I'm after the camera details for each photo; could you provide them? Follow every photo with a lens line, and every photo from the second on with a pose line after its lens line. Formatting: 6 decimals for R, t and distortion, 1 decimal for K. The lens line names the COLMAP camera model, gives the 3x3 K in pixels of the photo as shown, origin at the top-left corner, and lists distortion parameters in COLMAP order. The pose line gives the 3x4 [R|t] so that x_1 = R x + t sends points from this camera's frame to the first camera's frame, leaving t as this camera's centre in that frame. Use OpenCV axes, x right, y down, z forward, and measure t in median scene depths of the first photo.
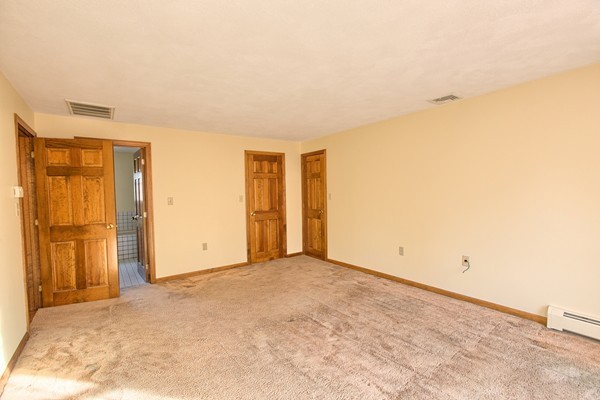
lens RADIAL K [[265.9, 0, 297.4], [0, 265.9, 200.8], [0, 0, 1]] dist [-0.022219, 0.011519]
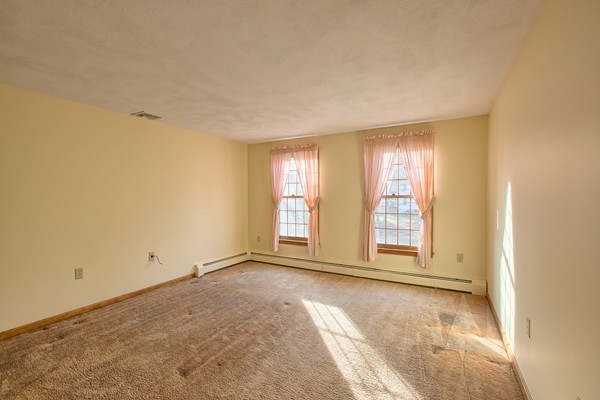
lens RADIAL K [[265.9, 0, 297.4], [0, 265.9, 200.8], [0, 0, 1]] dist [-0.022219, 0.011519]
pose [[-0.405326, -0.000649, 0.914172, -0.721616], [0.041356, 0.998963, 0.019045, -0.017330], [-0.913236, 0.045526, -0.404879, 0.882767]]
